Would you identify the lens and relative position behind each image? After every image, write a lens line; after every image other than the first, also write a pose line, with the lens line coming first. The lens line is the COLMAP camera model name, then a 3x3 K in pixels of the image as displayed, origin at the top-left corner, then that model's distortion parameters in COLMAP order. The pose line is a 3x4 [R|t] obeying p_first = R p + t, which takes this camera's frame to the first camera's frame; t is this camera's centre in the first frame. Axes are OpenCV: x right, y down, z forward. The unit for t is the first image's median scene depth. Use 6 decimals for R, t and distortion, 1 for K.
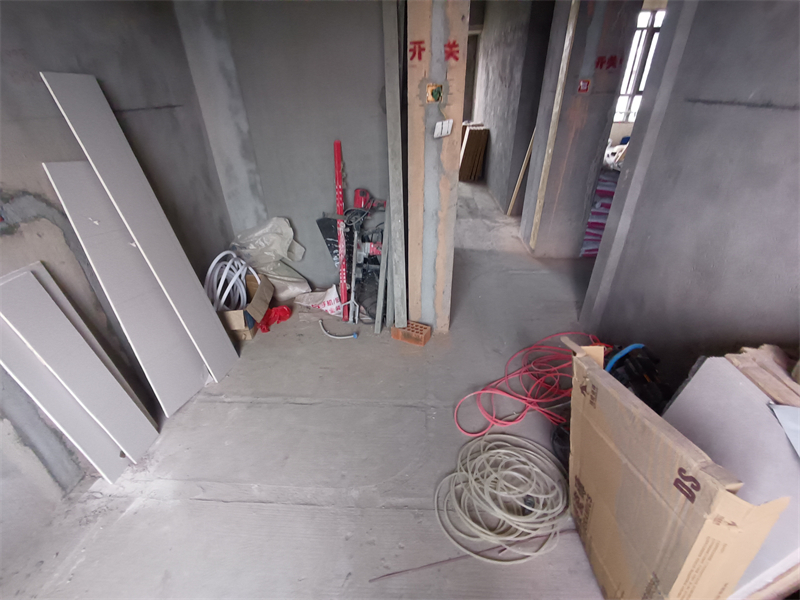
lens RADIAL K [[368.2, 0, 396.2], [0, 368.2, 306.2], [0, 0, 1]] dist [-0.005797, 0.003040]
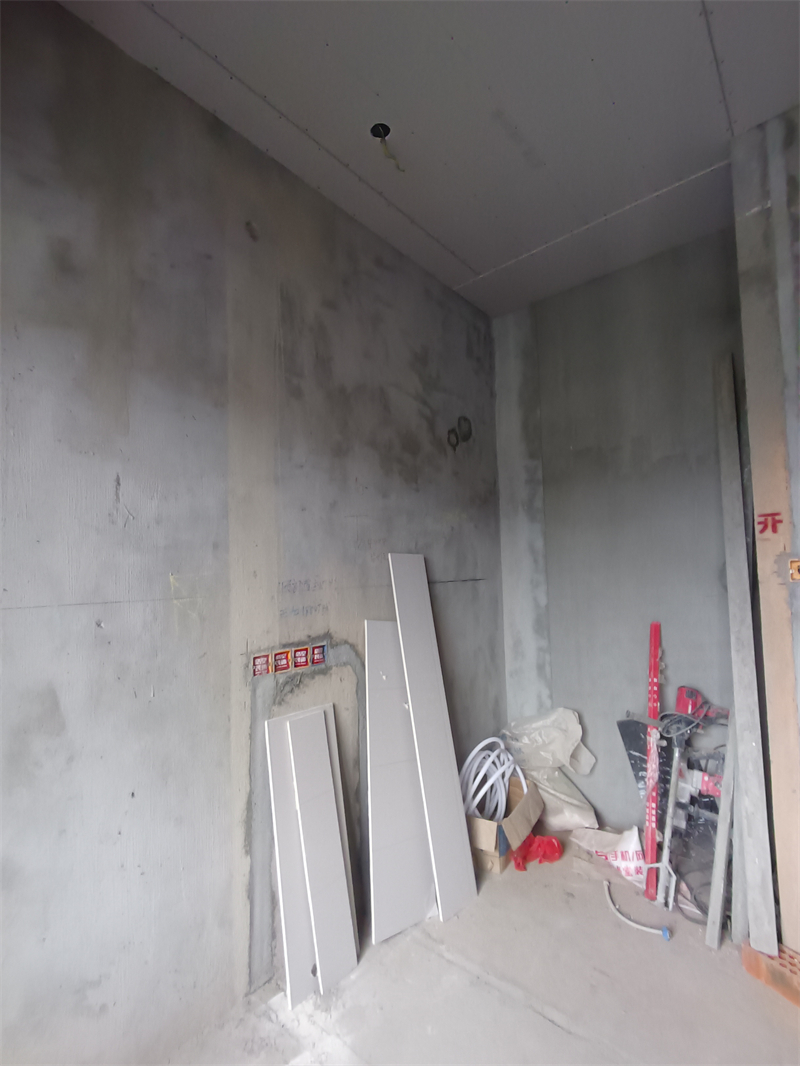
lens RADIAL K [[490.6, 0, 404.0], [0, 490.6, 538.6], [0, 0, 1]] dist [-0.005797, 0.003040]
pose [[0.804241, -0.031900, -0.593446, 0.037545], [-0.303571, 0.836408, -0.456362, 0.041379], [0.510921, 0.547178, 0.662990, -0.065331]]
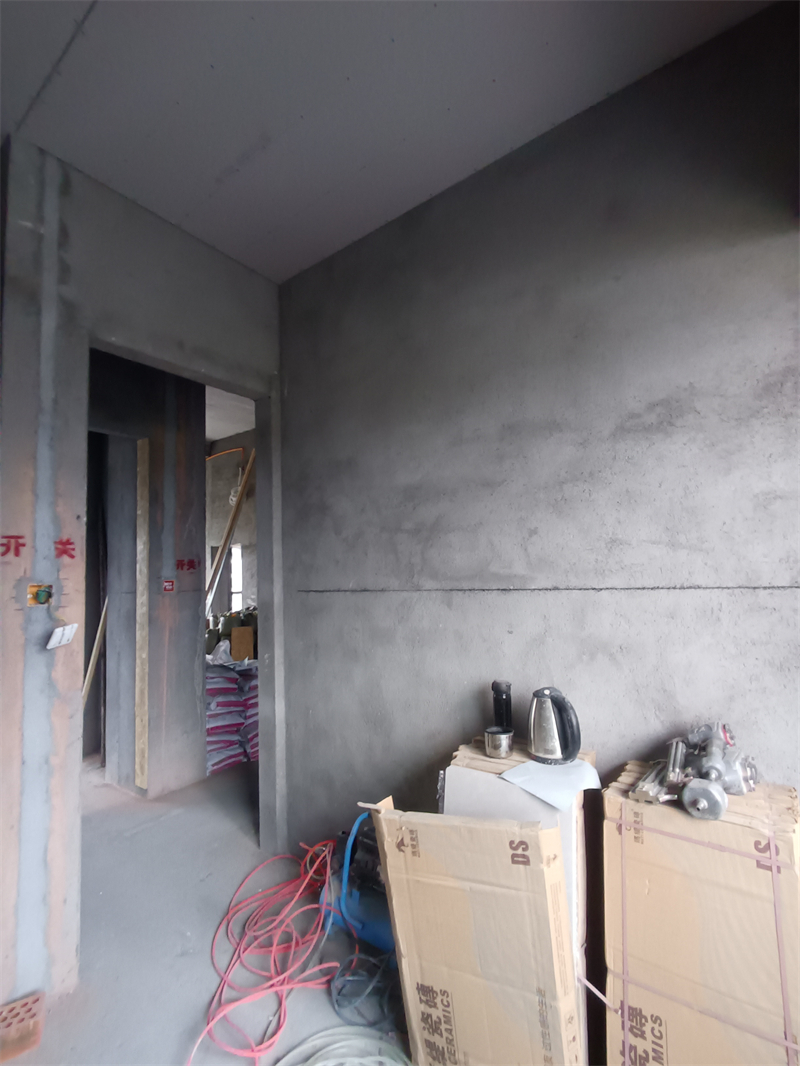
lens RADIAL K [[490.6, 0, 409.2], [0, 490.6, 540.9], [0, 0, 1]] dist [-0.005797, 0.003040]
pose [[0.527039, 0.059785, 0.847735, -0.284001], [0.459228, 0.819308, -0.343284, 0.010314], [-0.715080, 0.570227, 0.404353, 0.006599]]
